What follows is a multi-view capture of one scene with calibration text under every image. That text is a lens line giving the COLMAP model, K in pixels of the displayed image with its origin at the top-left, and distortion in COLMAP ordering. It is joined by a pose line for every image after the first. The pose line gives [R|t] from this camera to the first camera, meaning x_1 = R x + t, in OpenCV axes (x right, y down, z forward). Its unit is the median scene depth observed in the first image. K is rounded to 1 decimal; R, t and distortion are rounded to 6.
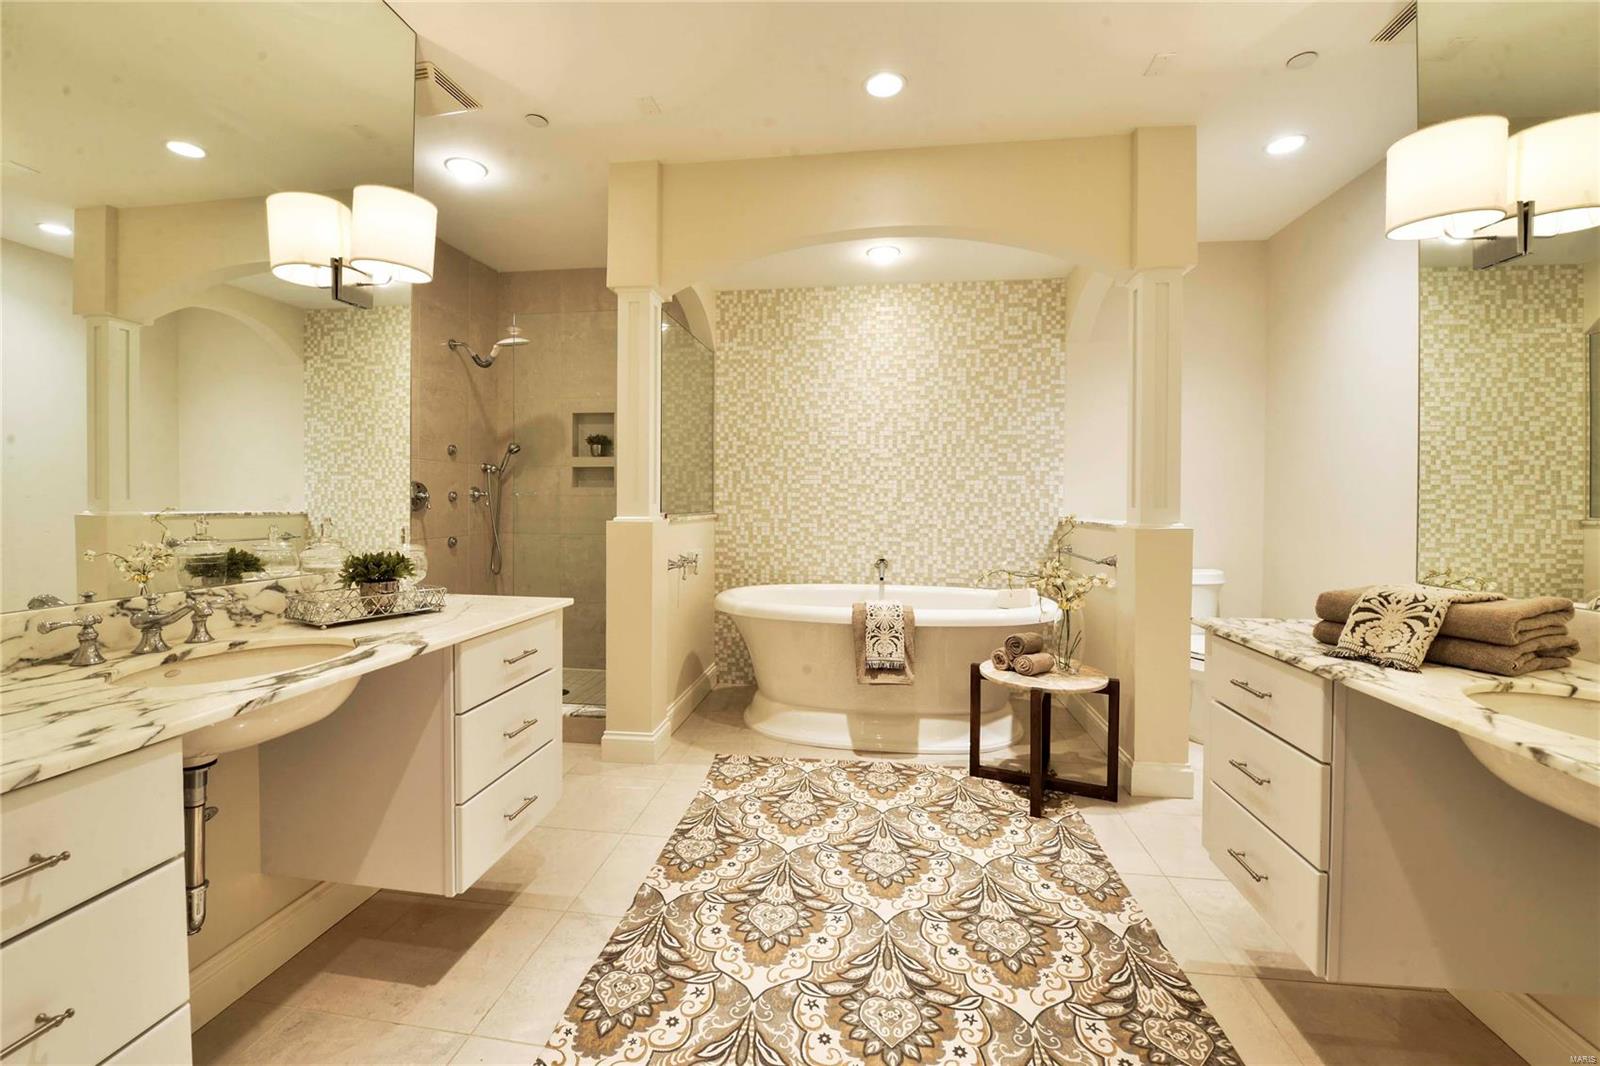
lens RADIAL K [[651.4, 0, 797.6], [0, 651.4, 509.7], [0, 0, 1]] dist [-0.012447, -0.000286]
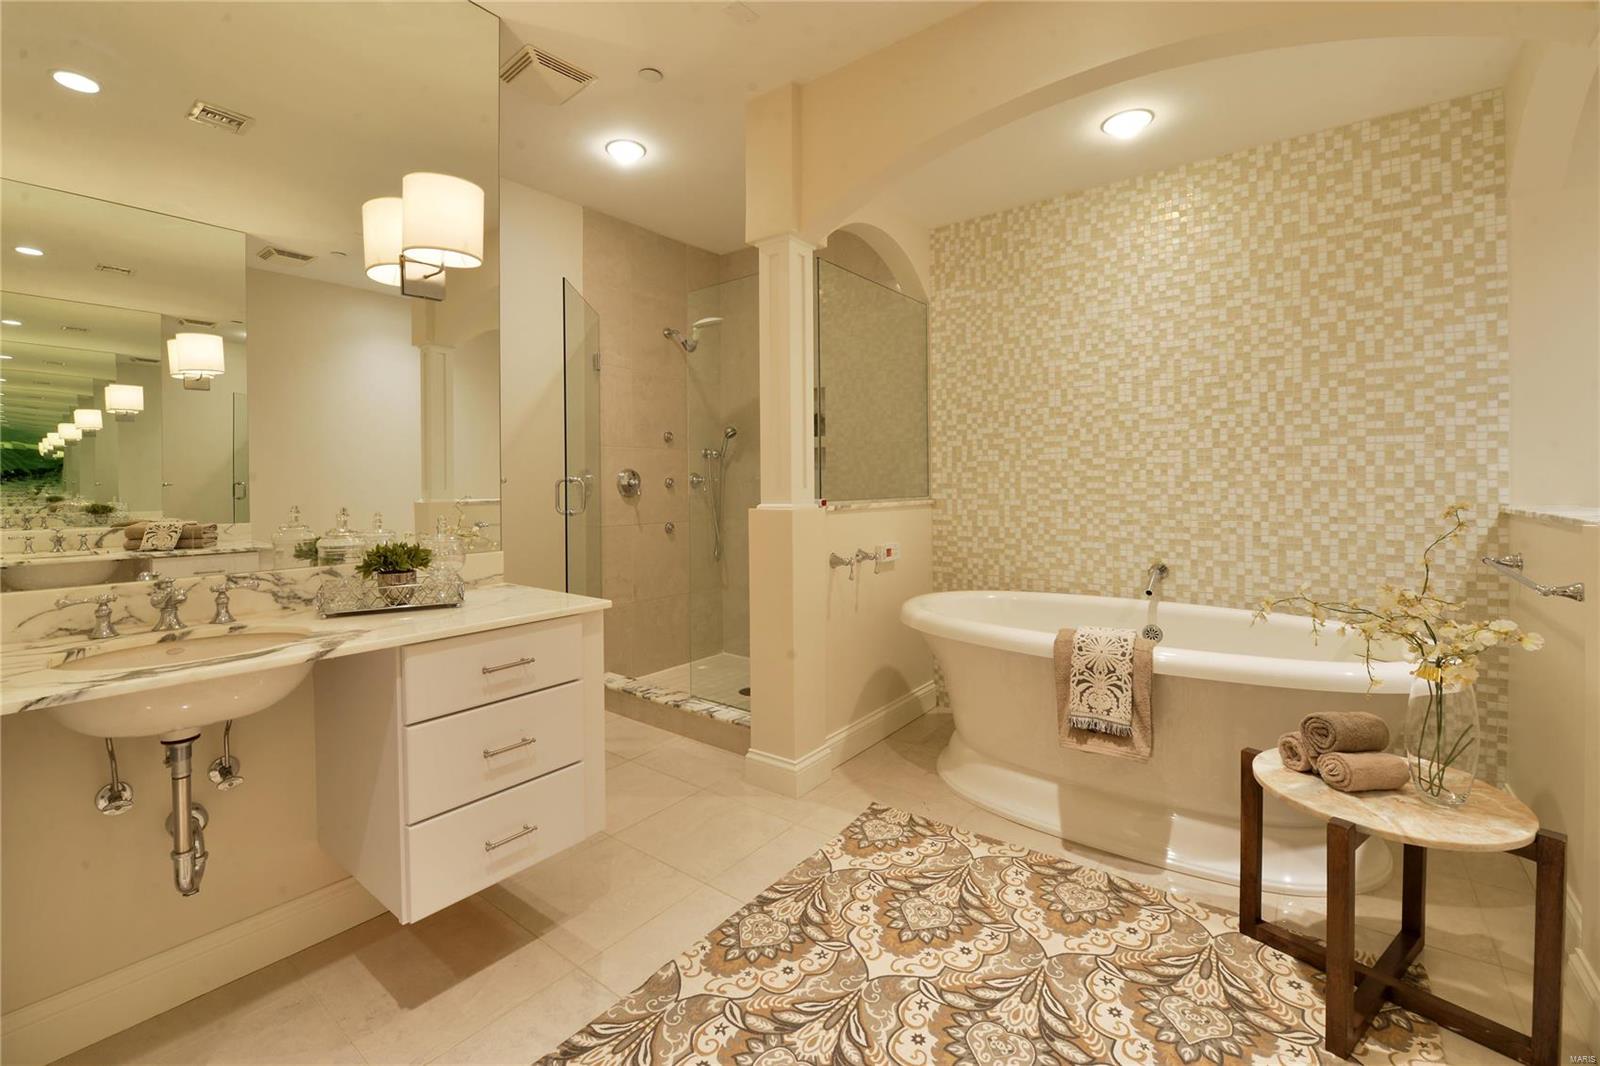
lens RADIAL K [[680.7, 0, 782.5], [0, 680.7, 488.5], [0, 0, 1]] dist [-0.014243, -0.004322]
pose [[0.859311, -0.009734, -0.511361, 0.157508], [0.006637, 0.999947, -0.007881, -0.001941], [0.511410, 0.003378, 0.859330, 0.172377]]
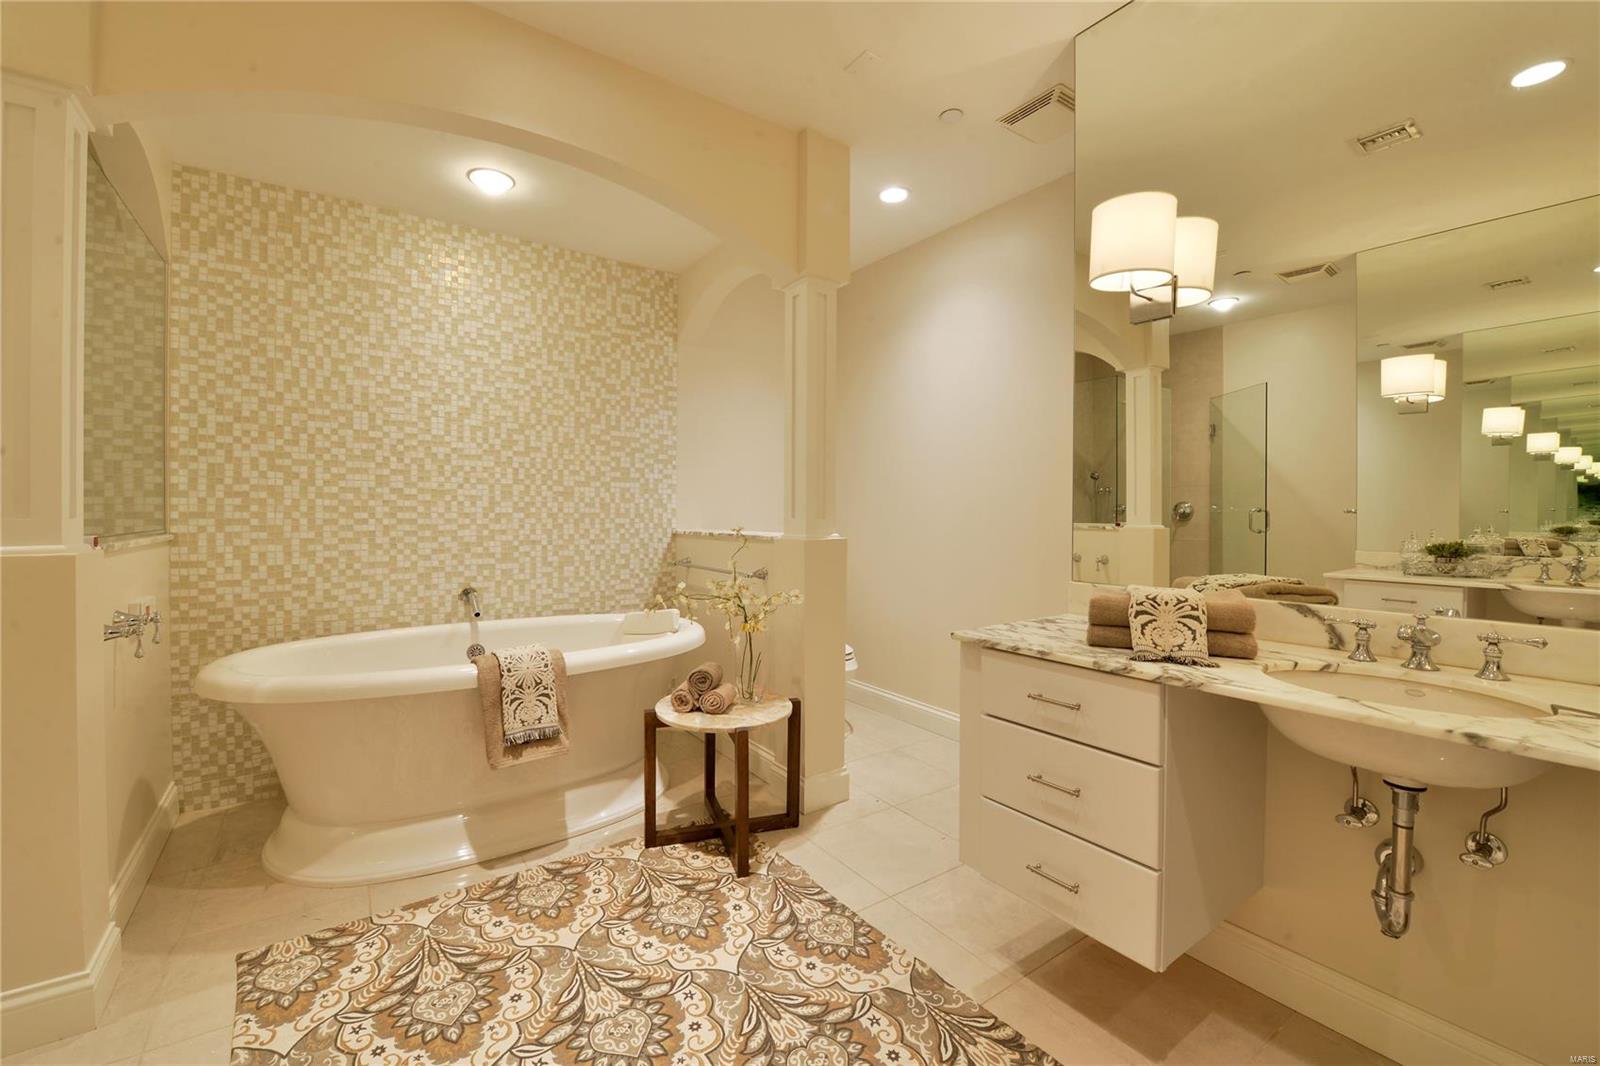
lens RADIAL K [[647.3, 0, 776.2], [0, 647.3, 519.8], [0, 0, 1]] dist [-0.008910, -0.007176]
pose [[0.747200, -0.010296, 0.664520, -0.104295], [0.008918, 0.999945, 0.005465, -0.004734], [-0.664539, 0.001843, 0.747251, 0.201260]]
